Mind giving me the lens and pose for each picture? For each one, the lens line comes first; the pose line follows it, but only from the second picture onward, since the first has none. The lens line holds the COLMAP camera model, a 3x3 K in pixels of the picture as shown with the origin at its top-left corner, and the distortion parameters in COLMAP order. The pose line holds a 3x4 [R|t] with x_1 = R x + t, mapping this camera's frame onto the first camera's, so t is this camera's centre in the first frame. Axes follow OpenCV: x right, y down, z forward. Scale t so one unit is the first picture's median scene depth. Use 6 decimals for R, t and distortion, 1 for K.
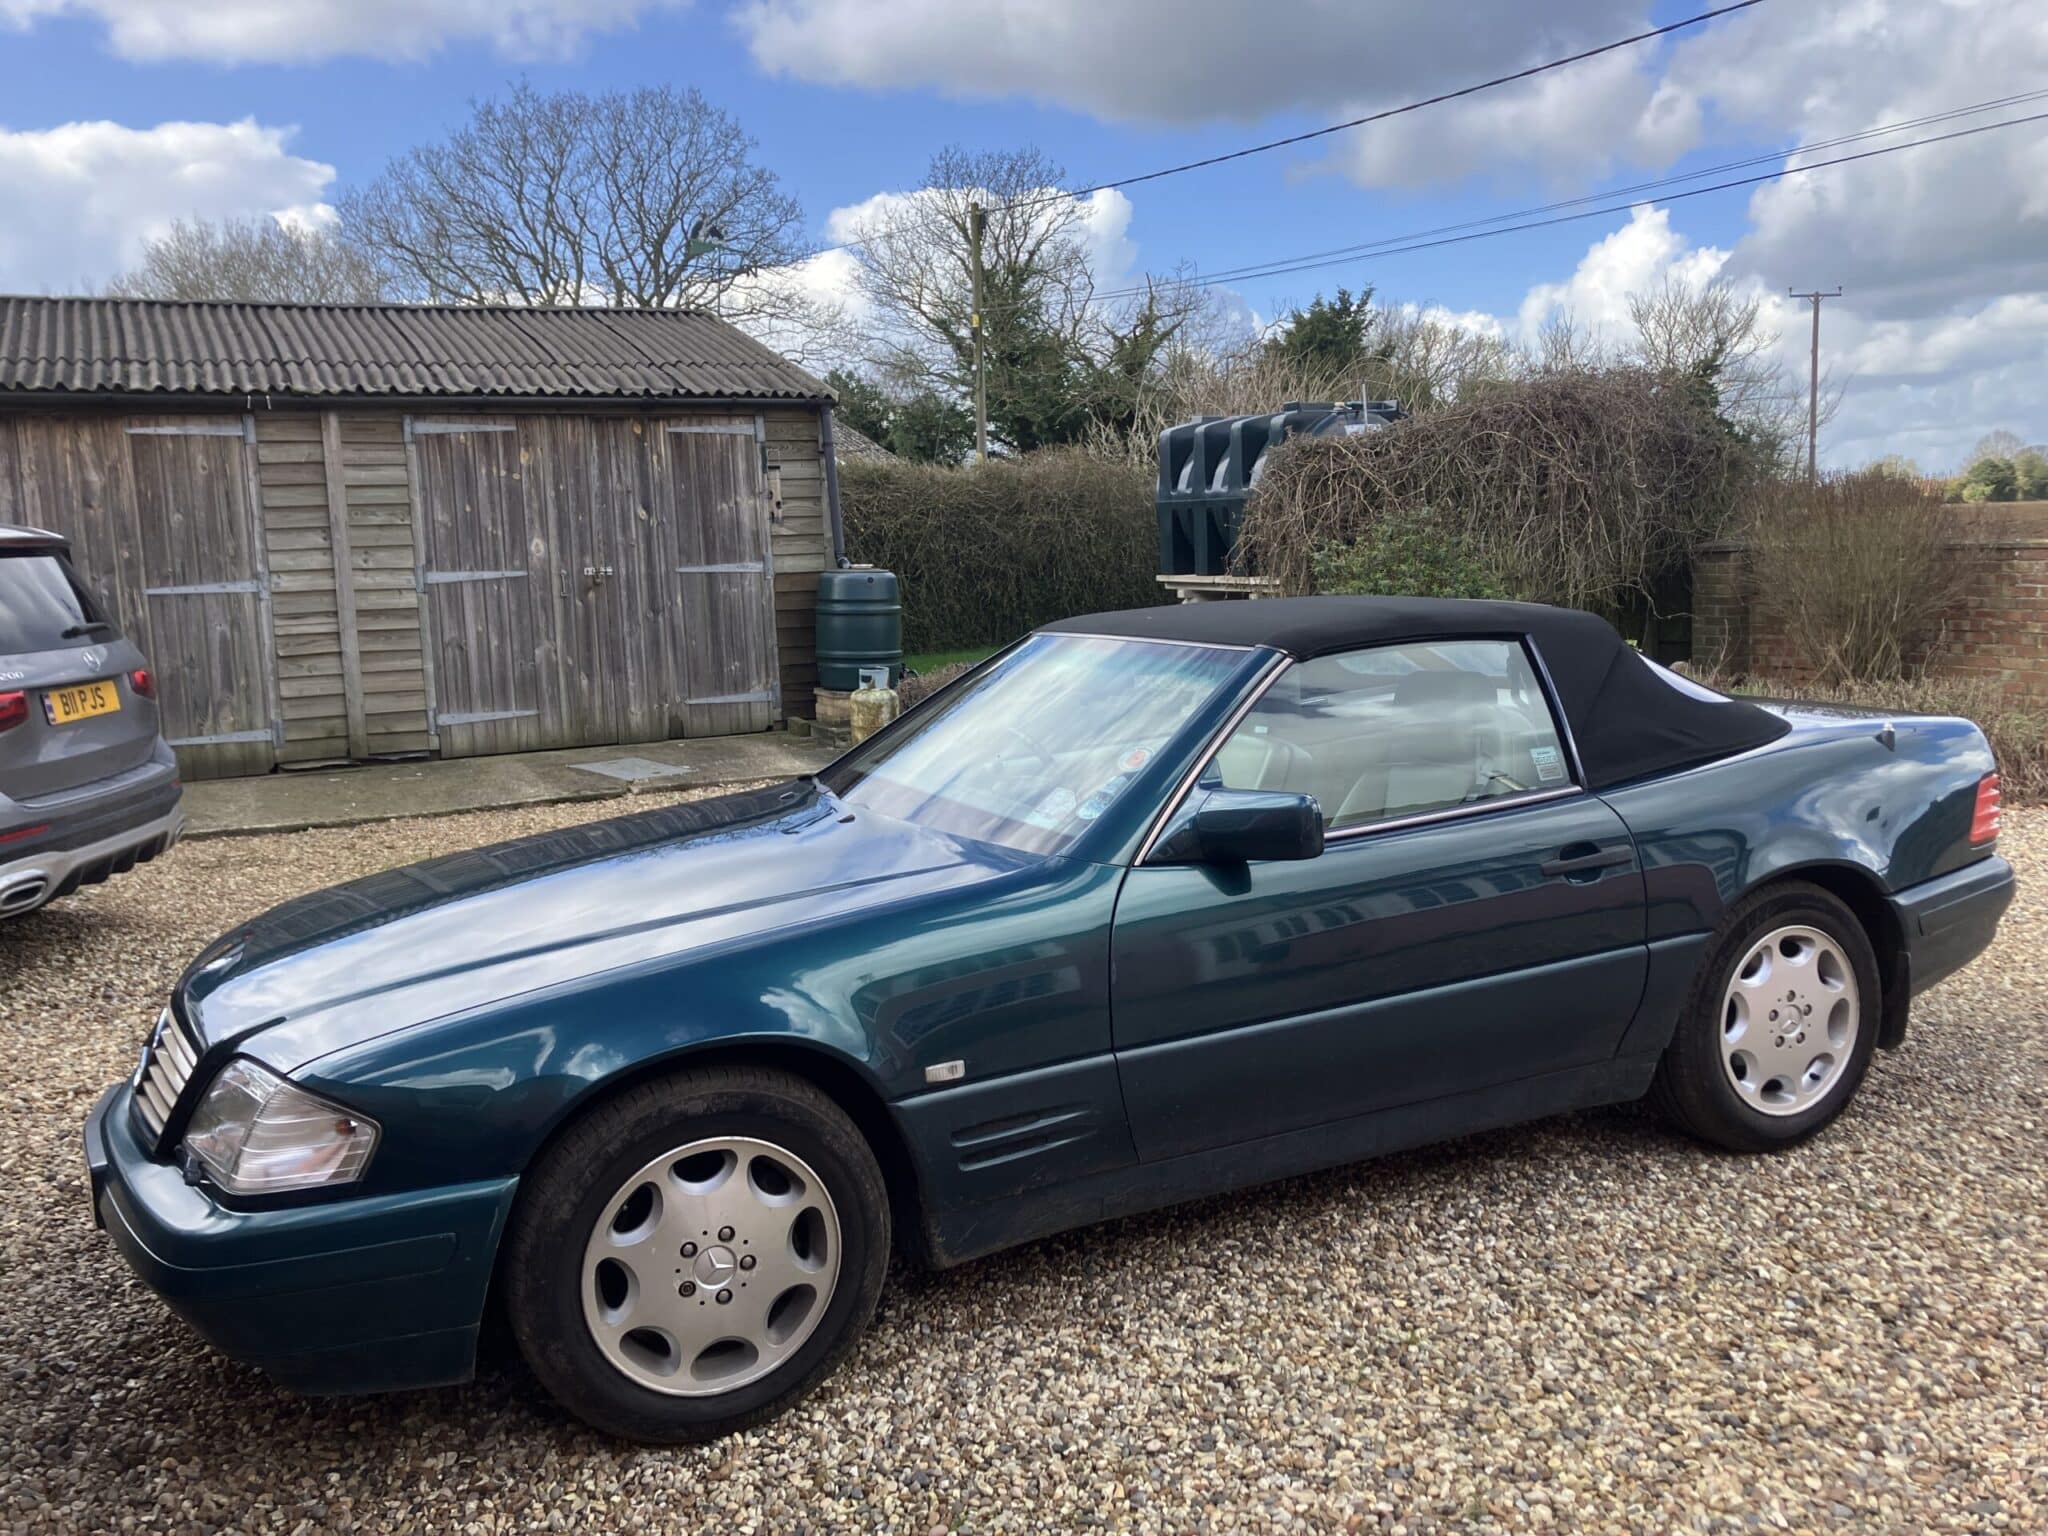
lens RADIAL K [[1729.3, 0, 1023.9], [0, 1729.3, 765.3], [0, 0, 1]] dist [0.017558, -0.019113]
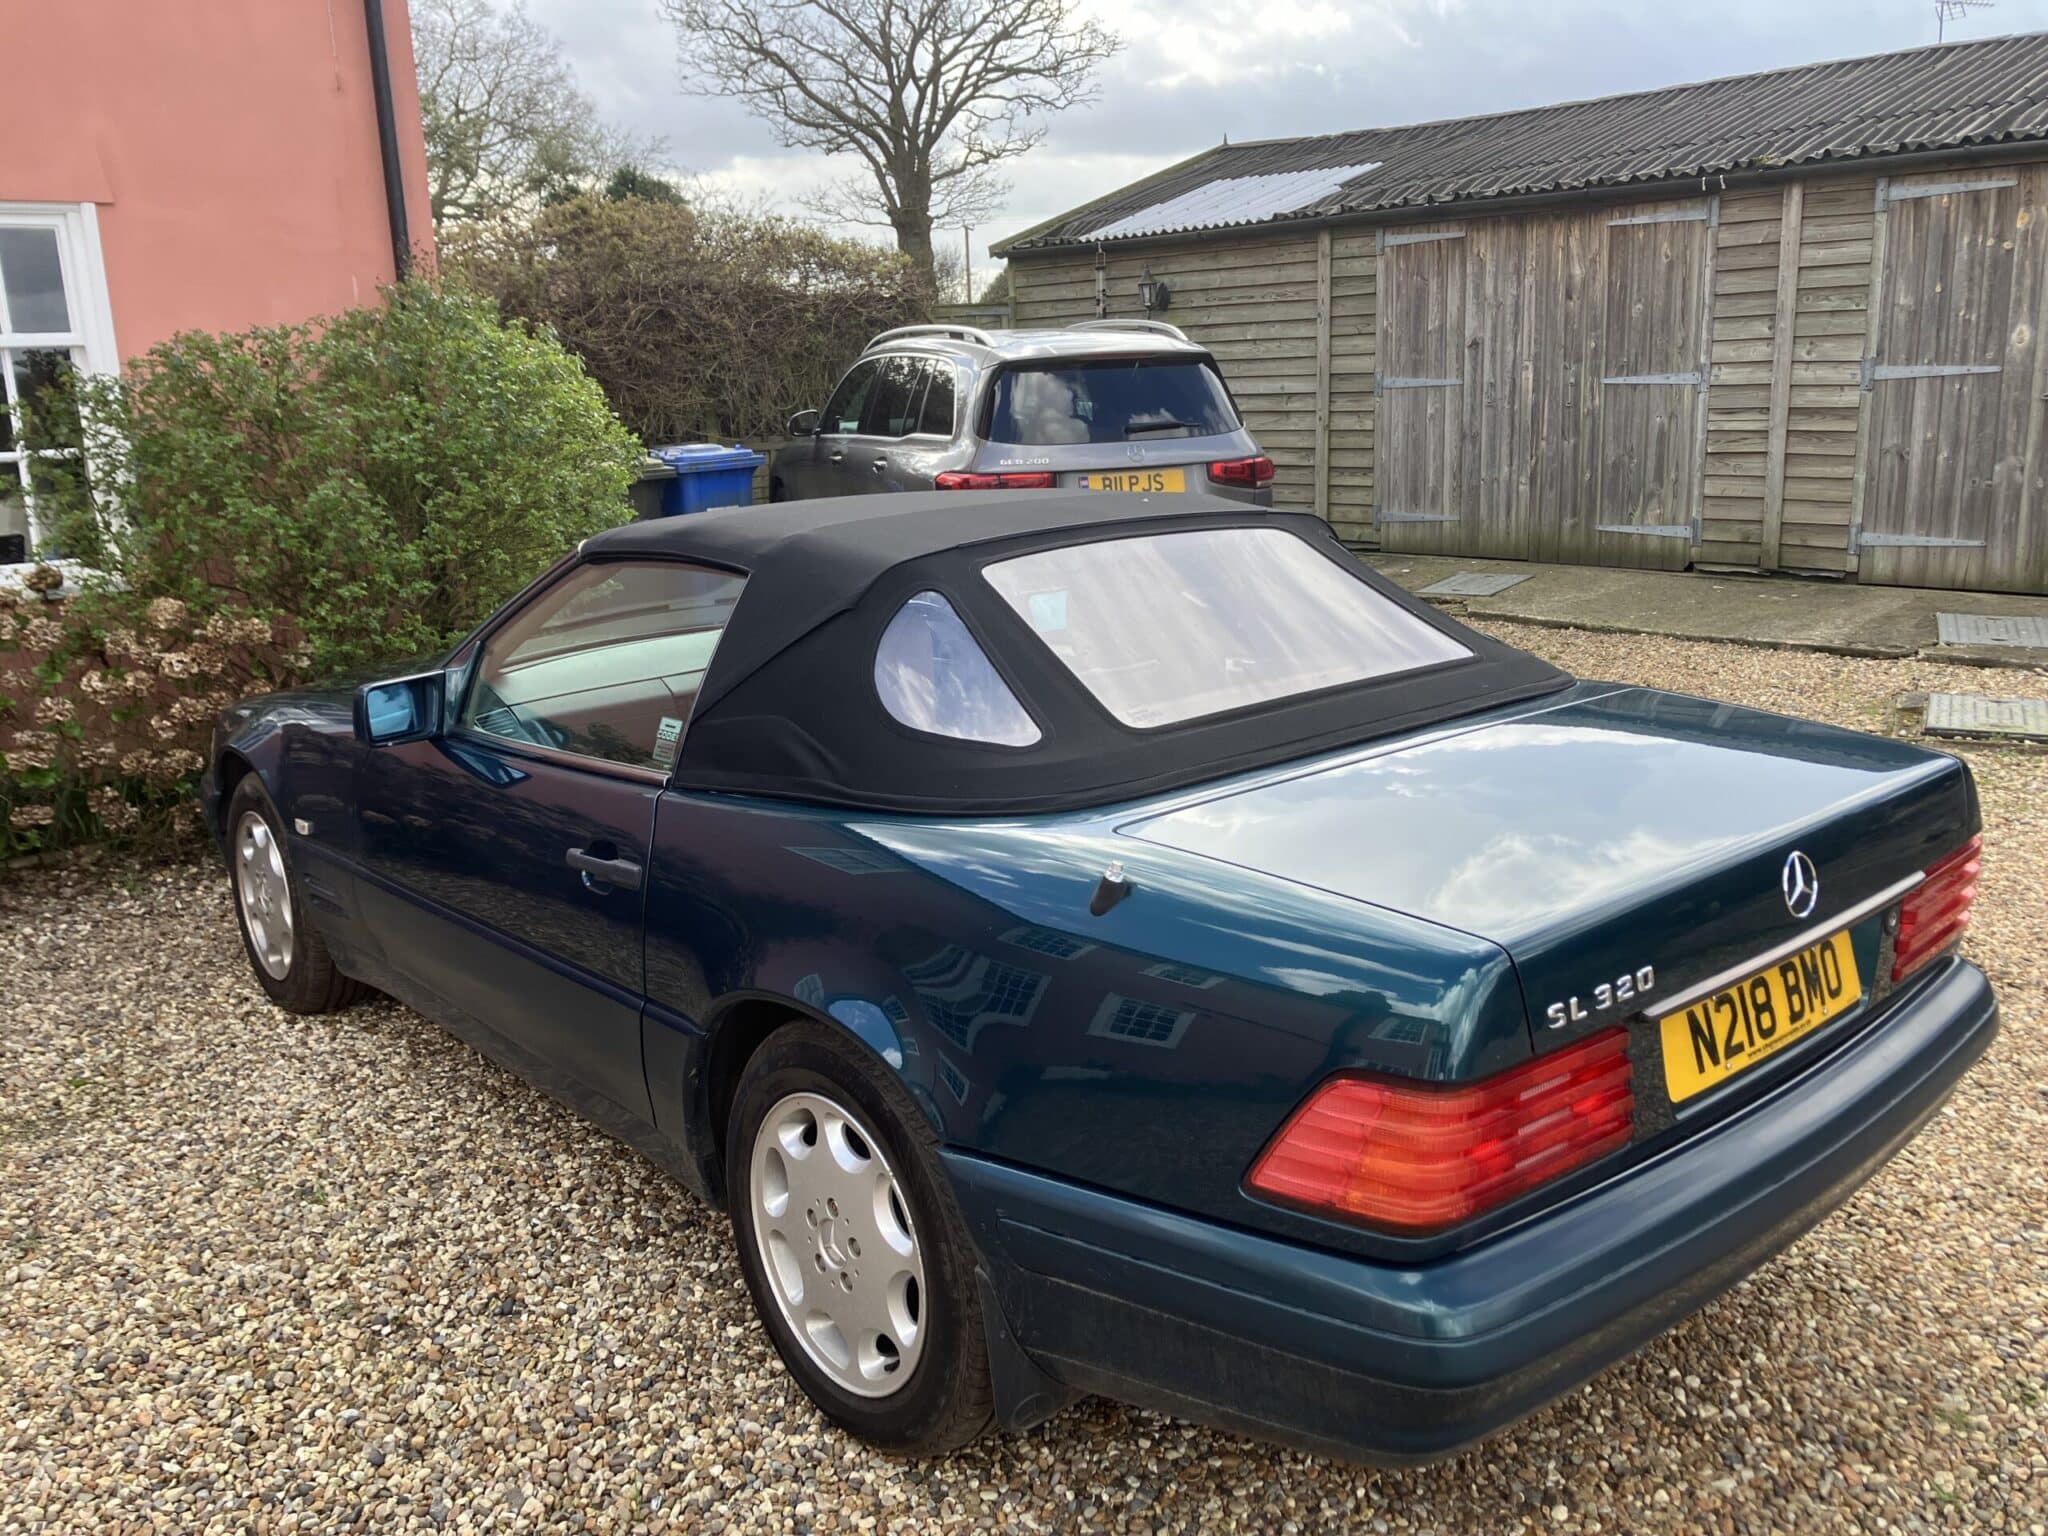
lens RADIAL K [[1729.3, 0, 1023.5], [0, 1729.3, 777.0], [0, 0, 1]] dist [0.017558, -0.019113]
pose [[0.234722, 0.251316, -0.939013, 0.427132], [-0.100222, 0.967110, 0.233783, -0.073740], [0.966882, 0.039236, 0.252189, 0.382699]]
